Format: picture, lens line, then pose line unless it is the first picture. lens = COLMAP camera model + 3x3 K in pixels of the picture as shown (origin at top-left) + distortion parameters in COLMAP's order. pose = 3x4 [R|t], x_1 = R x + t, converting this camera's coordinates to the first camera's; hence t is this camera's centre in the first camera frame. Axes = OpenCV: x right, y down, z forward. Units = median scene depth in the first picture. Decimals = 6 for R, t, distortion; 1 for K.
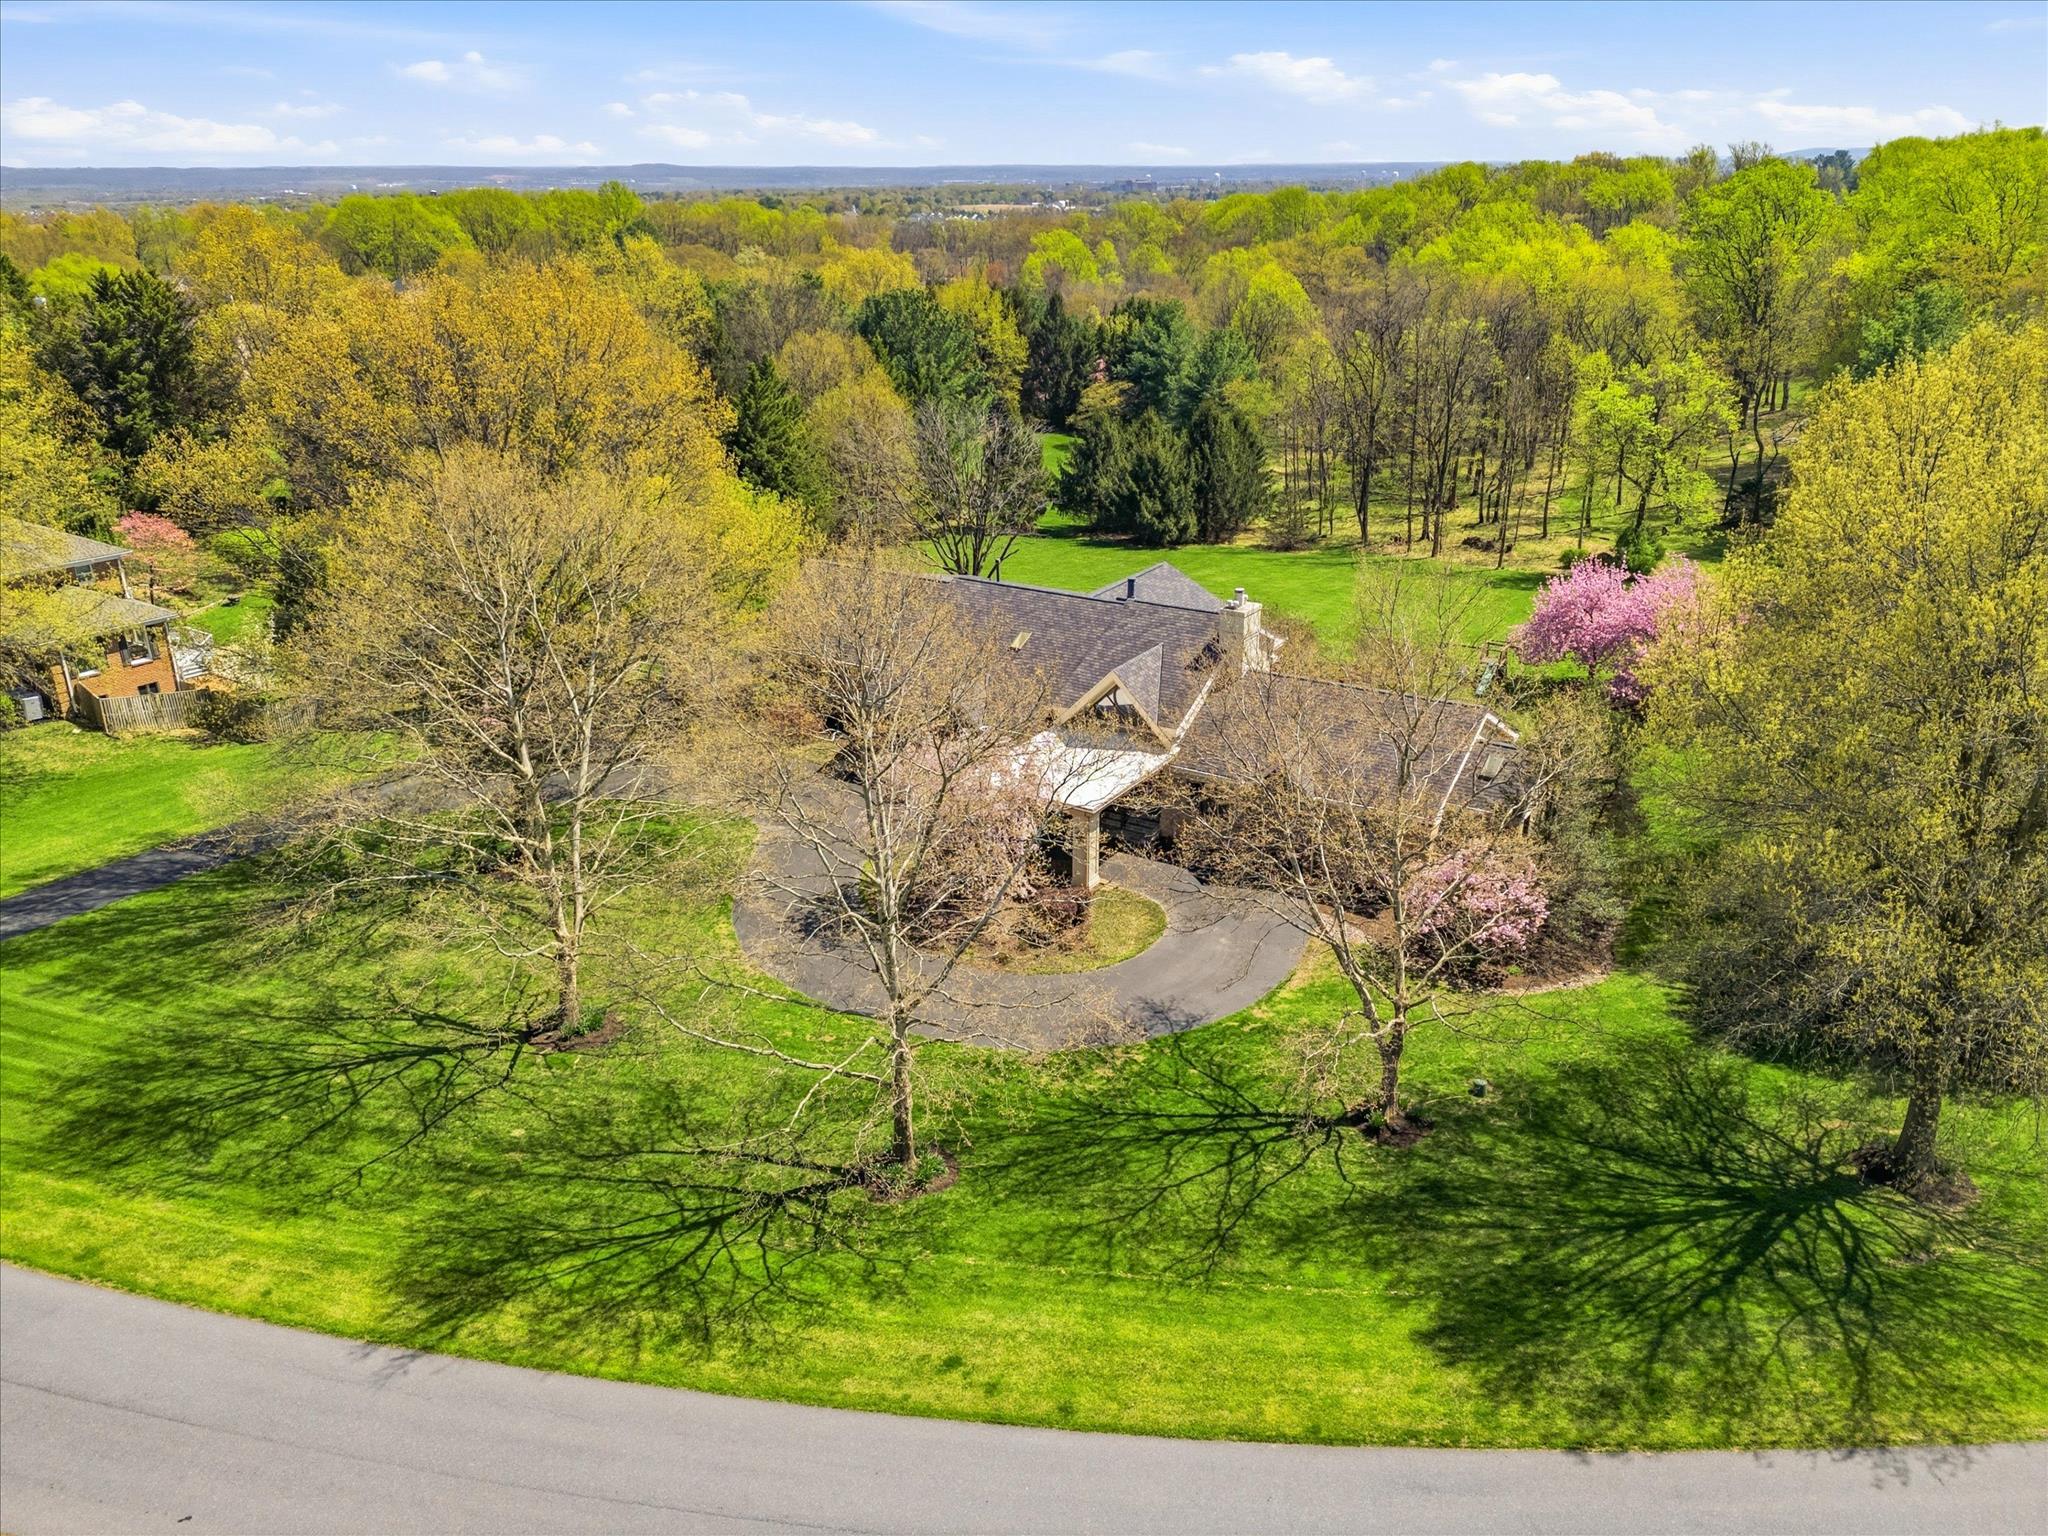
lens RADIAL K [[1477.7, 0, 1037.3], [0, 1477.7, 841.4], [0, 0, 1]] dist [0.041322, -0.032110]
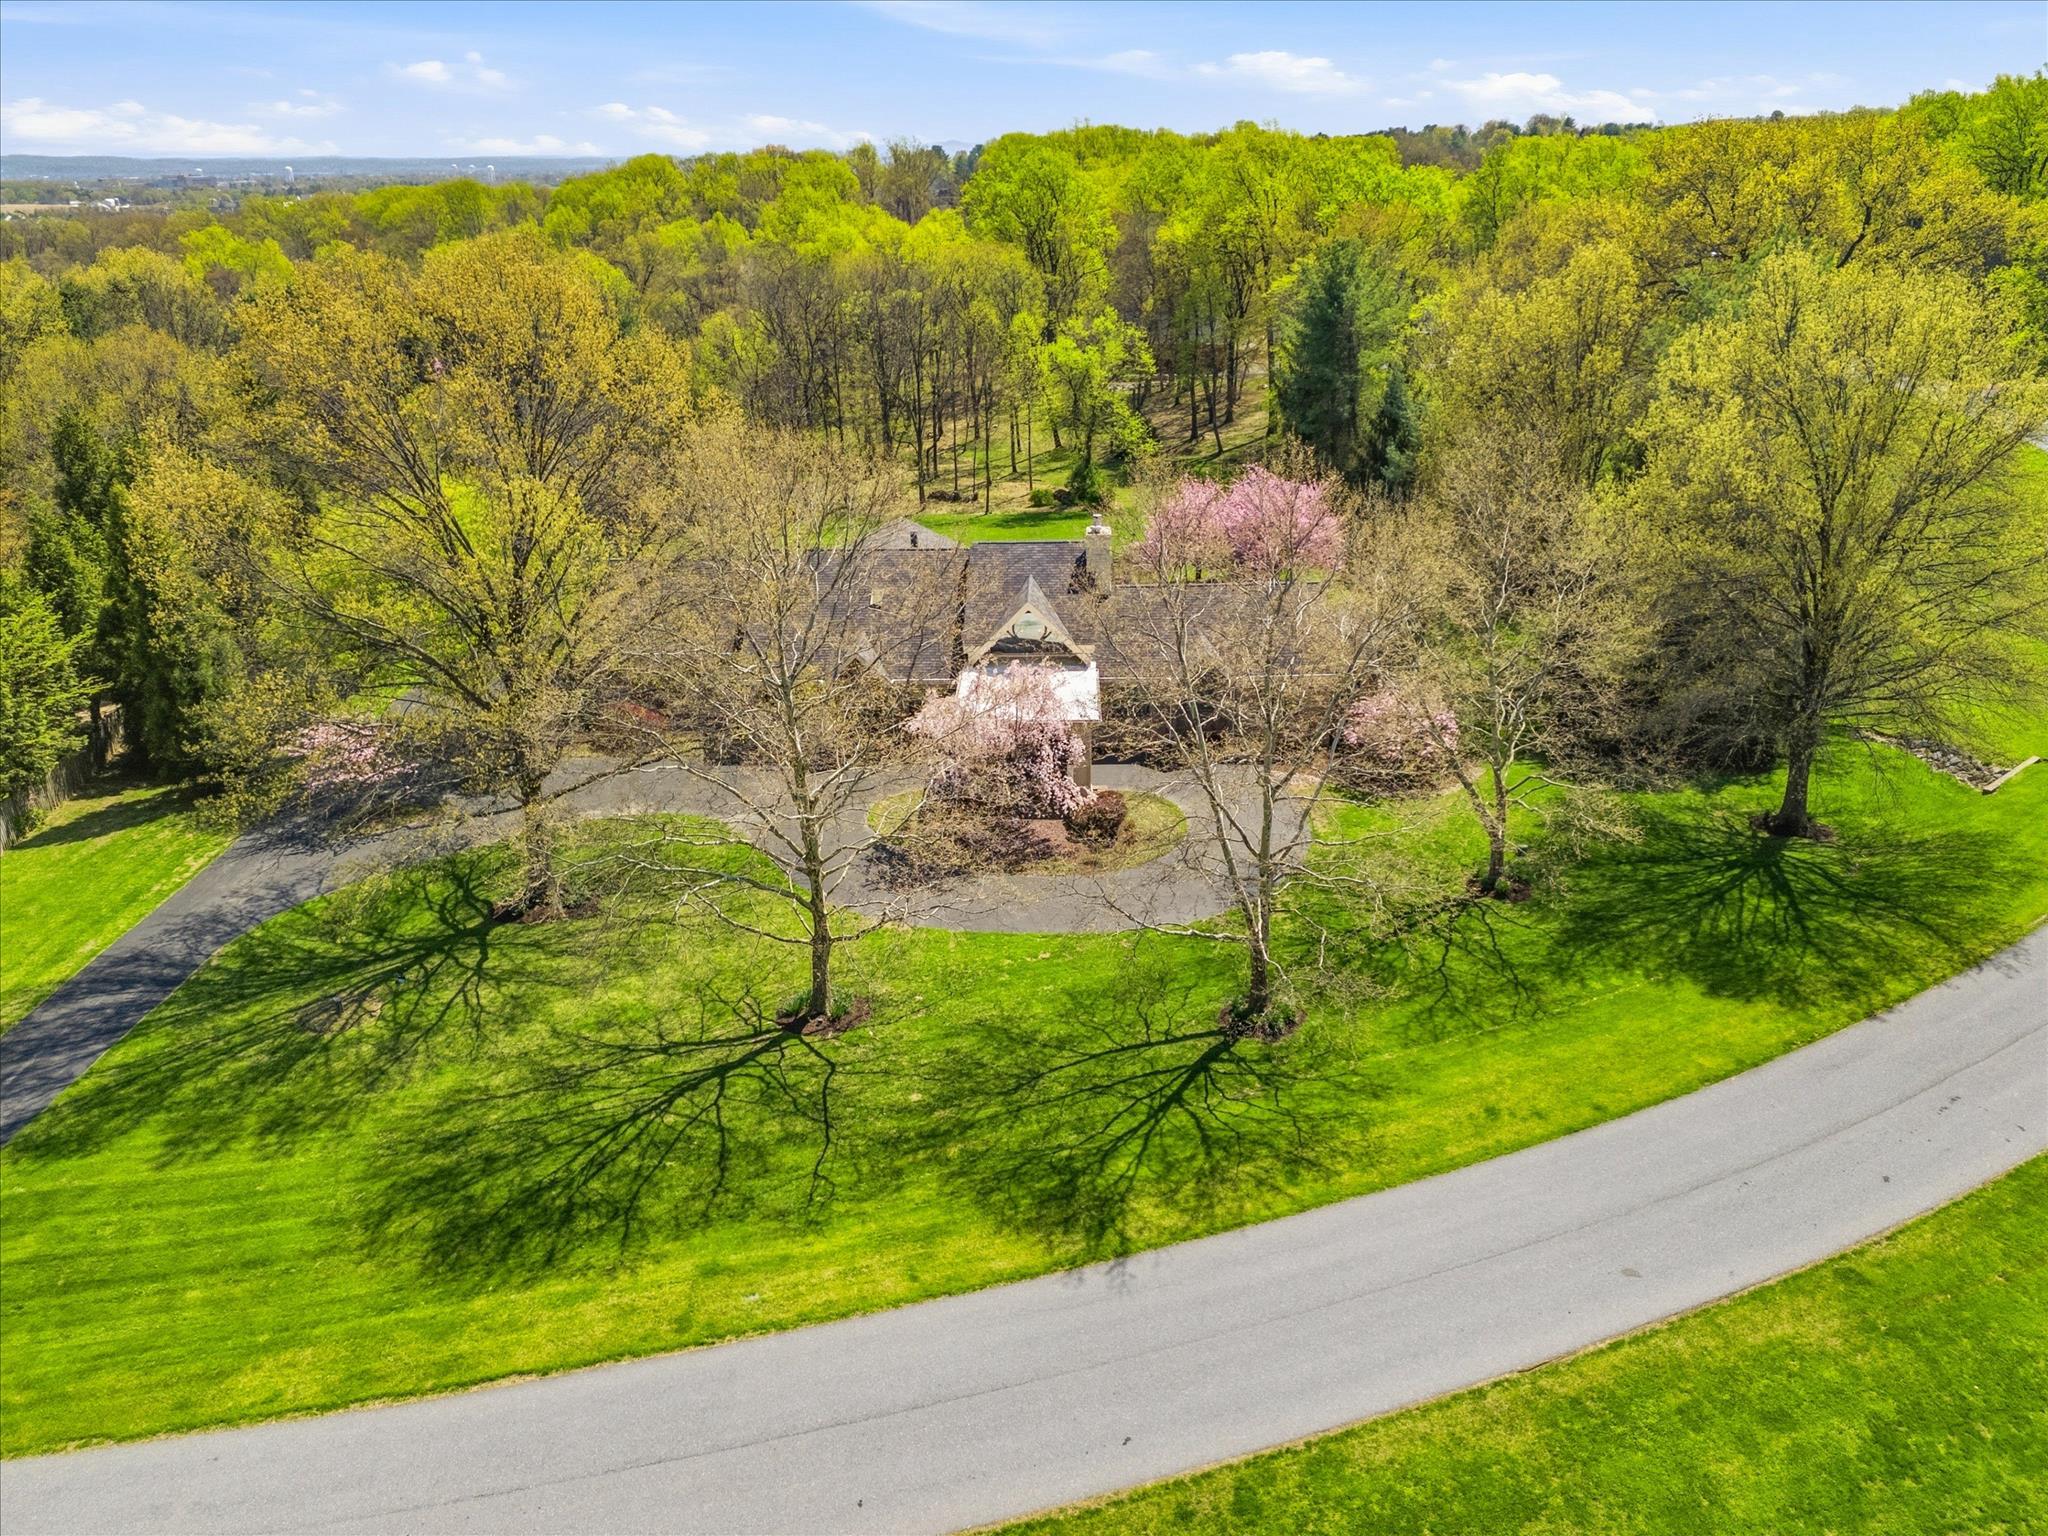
lens RADIAL K [[1506.7, 0, 1029.7], [0, 1506.7, 761.7], [0, 0, 1]] dist [0.046438, -0.032556]
pose [[0.855203, -0.198638, 0.478718, -0.707685], [0.221224, 0.975177, 0.009433, -0.016111], [-0.468708, 0.097837, 0.877918, 0.052403]]
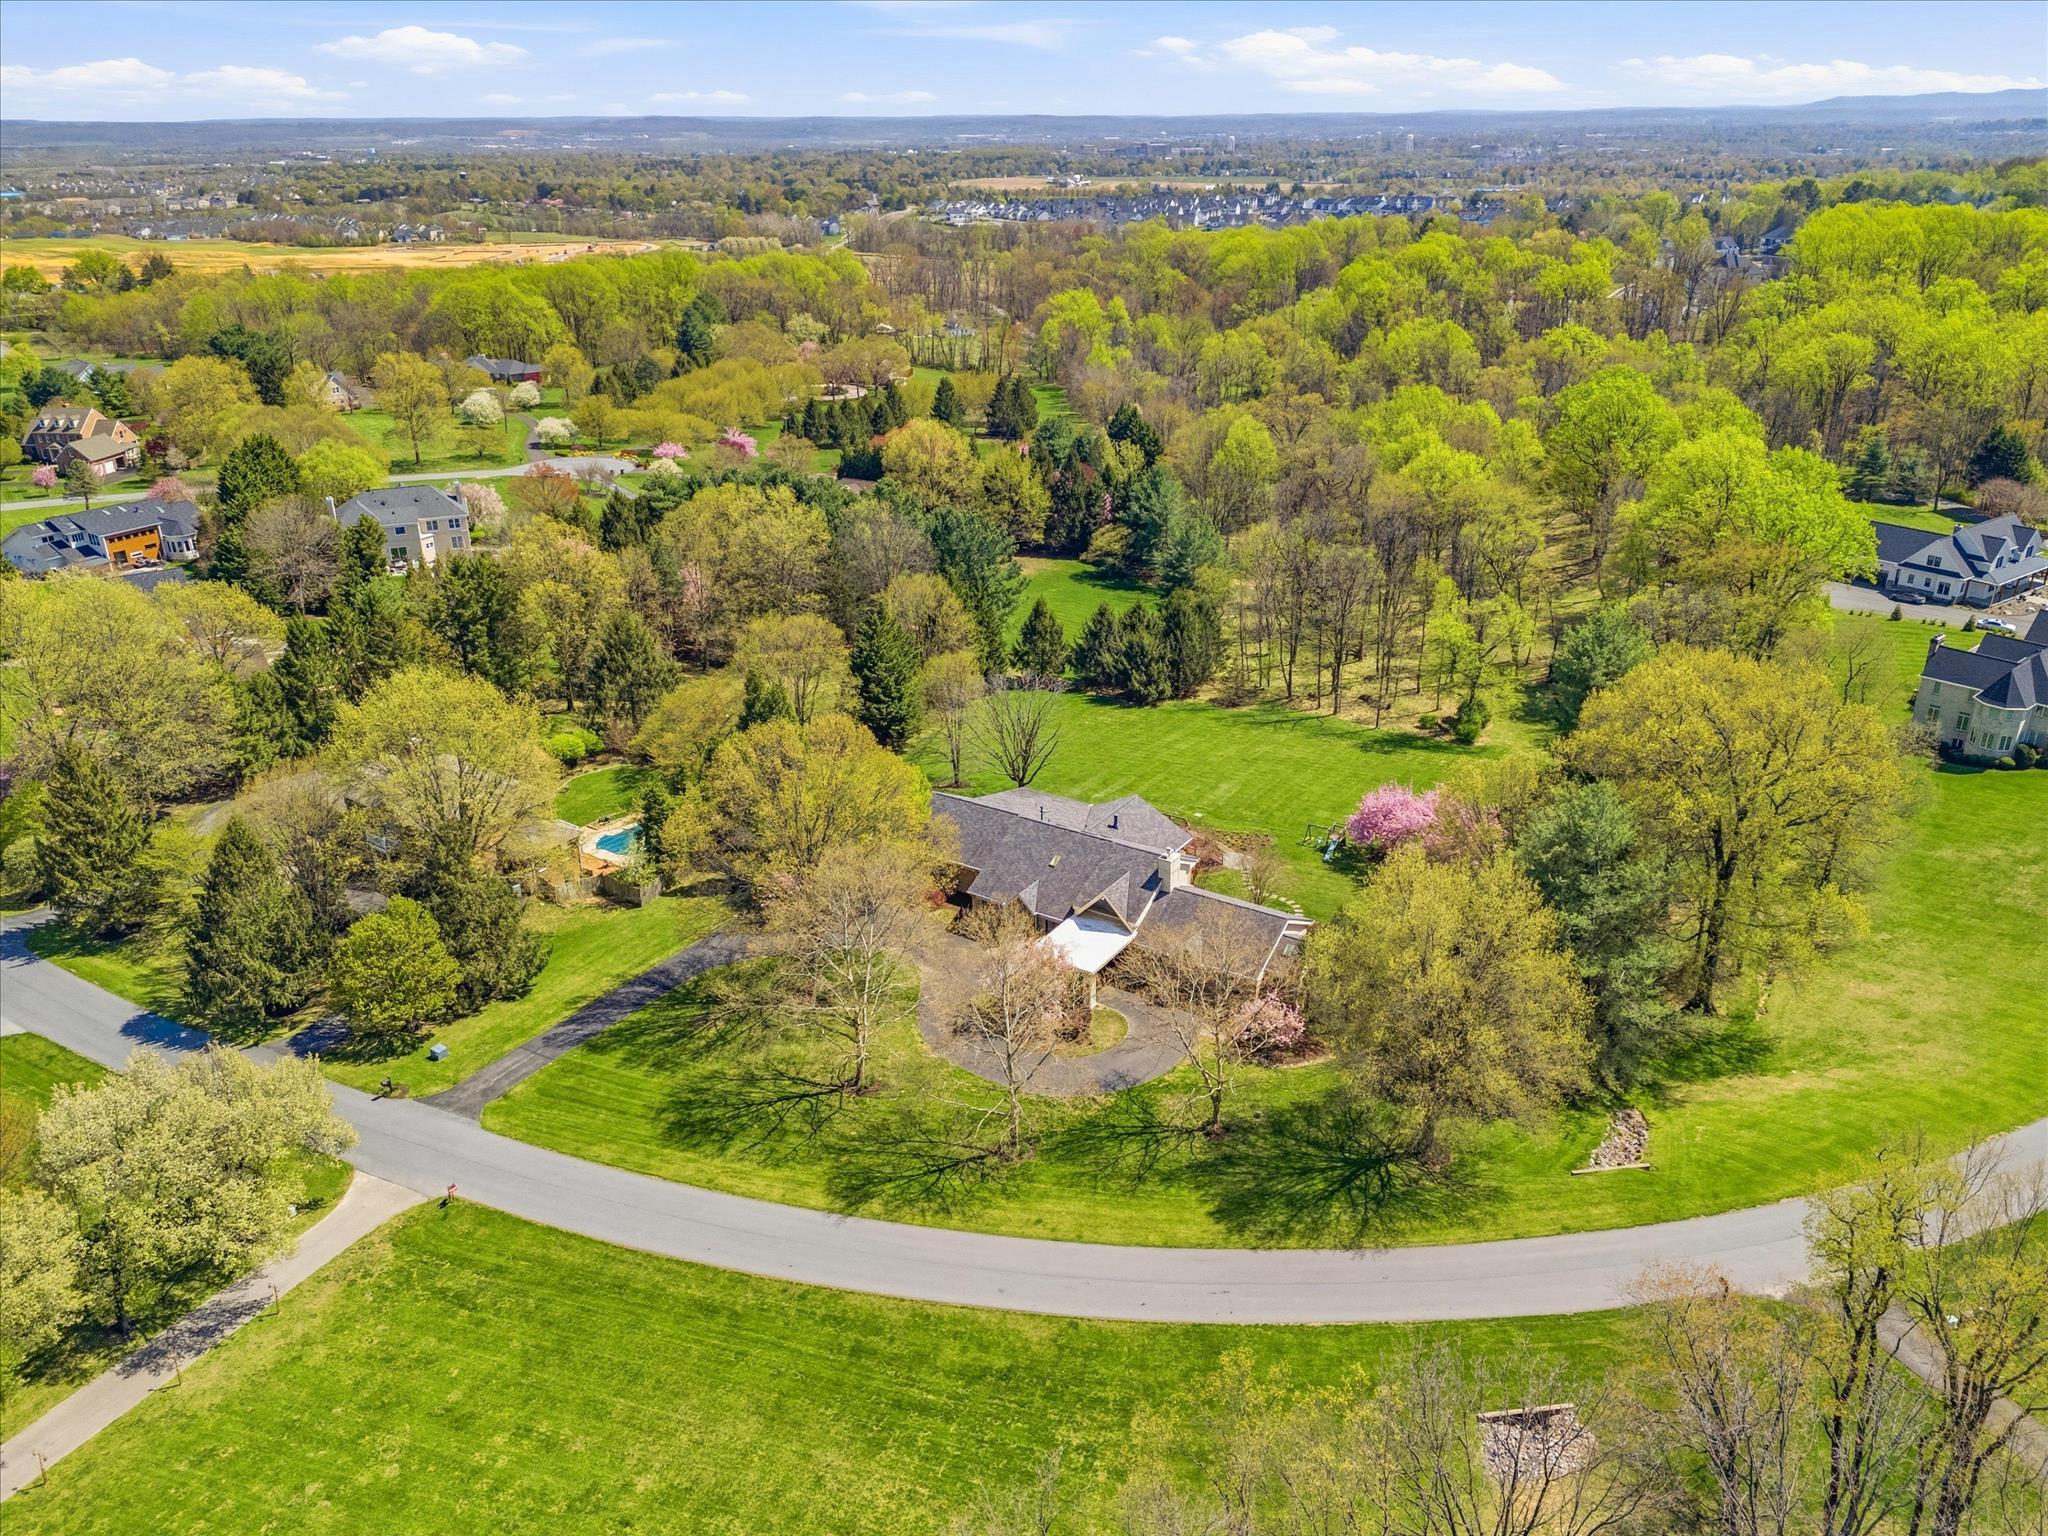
lens RADIAL K [[1506.7, 0, 1029.7], [0, 1506.7, 761.7], [0, 0, 1]] dist [0.046438, -0.032556]
pose [[0.999897, 0.000057, -0.014374, -0.025373], [-0.000374, 0.999757, -0.022058, -0.347946], [0.014369, 0.022061, 0.999653, -1.442945]]
